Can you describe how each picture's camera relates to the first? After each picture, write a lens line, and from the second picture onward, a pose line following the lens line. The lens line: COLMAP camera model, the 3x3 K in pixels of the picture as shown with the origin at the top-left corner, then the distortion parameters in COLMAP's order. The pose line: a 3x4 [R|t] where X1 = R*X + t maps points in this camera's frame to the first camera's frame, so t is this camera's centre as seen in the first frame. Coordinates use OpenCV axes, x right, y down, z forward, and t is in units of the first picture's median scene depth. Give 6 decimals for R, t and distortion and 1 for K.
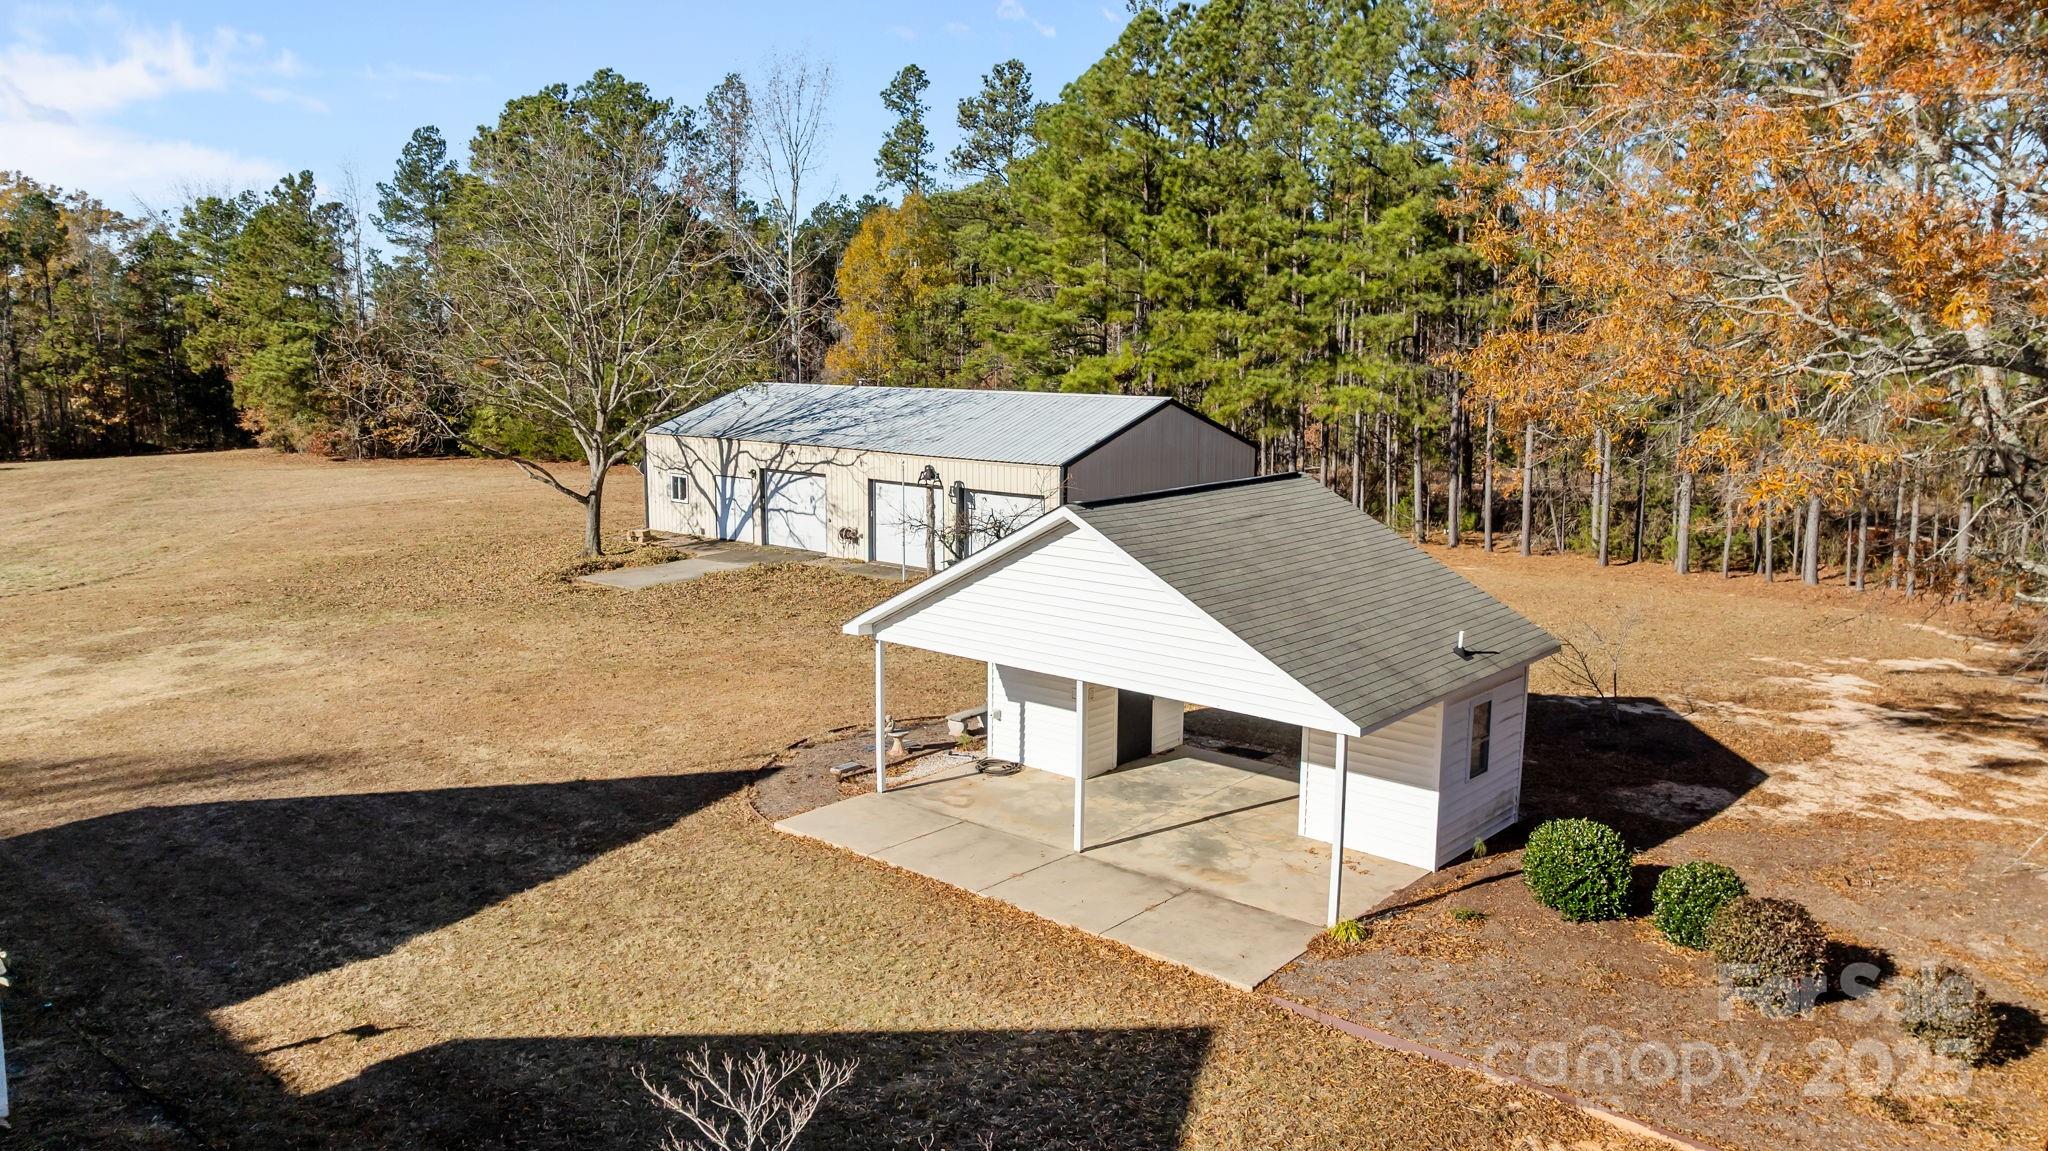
lens RADIAL K [[1451.7, 0, 1022.8], [0, 1451.7, 574.4], [0, 0, 1]] dist [-0.025534, 0.017336]
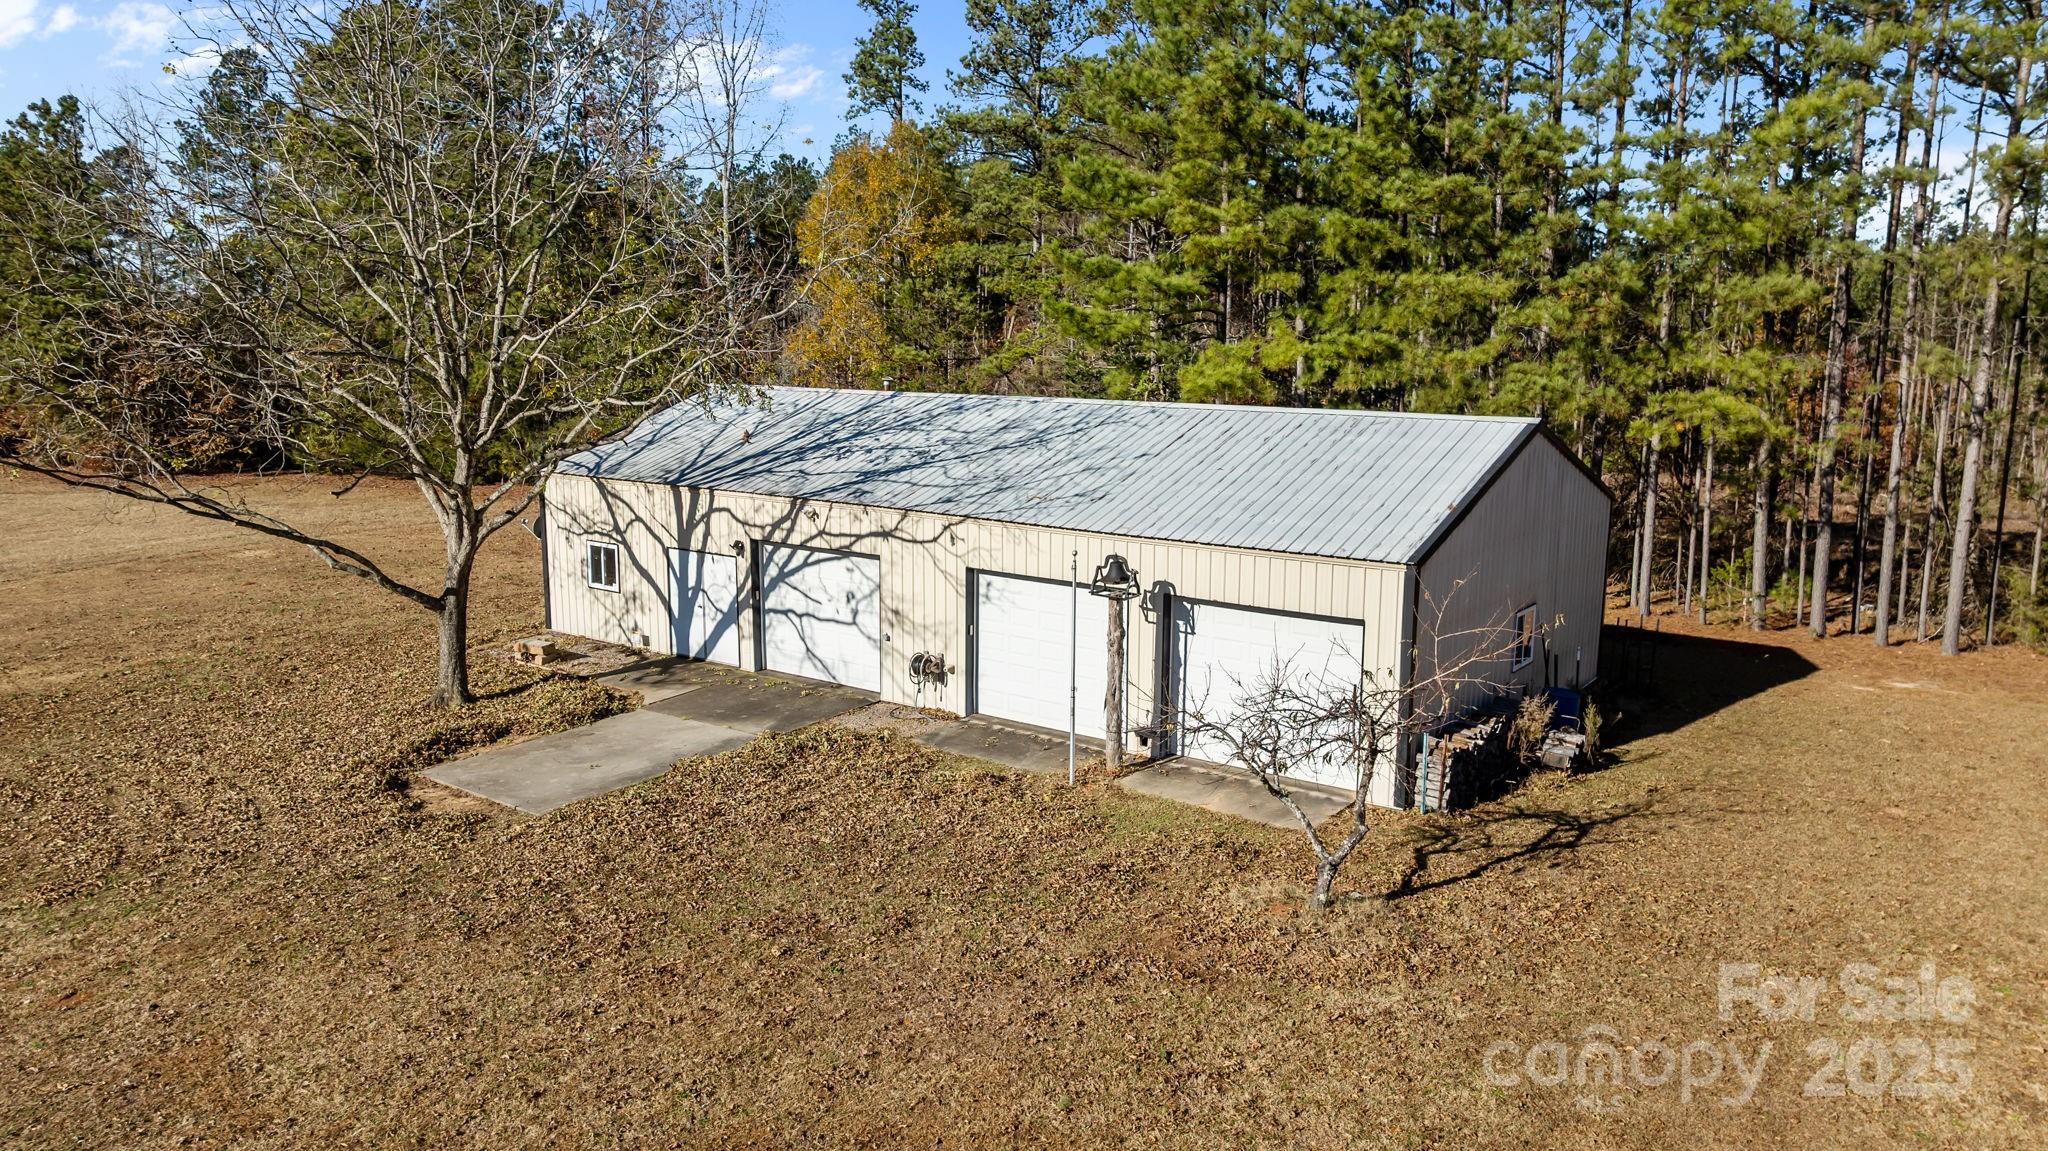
lens RADIAL K [[1451.7, 0, 1024.7], [0, 1451.7, 574.8], [0, 0, 1]] dist [-0.025534, 0.017336]
pose [[0.996956, -0.012873, 0.076900, -0.114666], [0.012024, 0.999862, 0.011496, -0.062585], [-0.077037, -0.010536, 0.996973, 0.410034]]
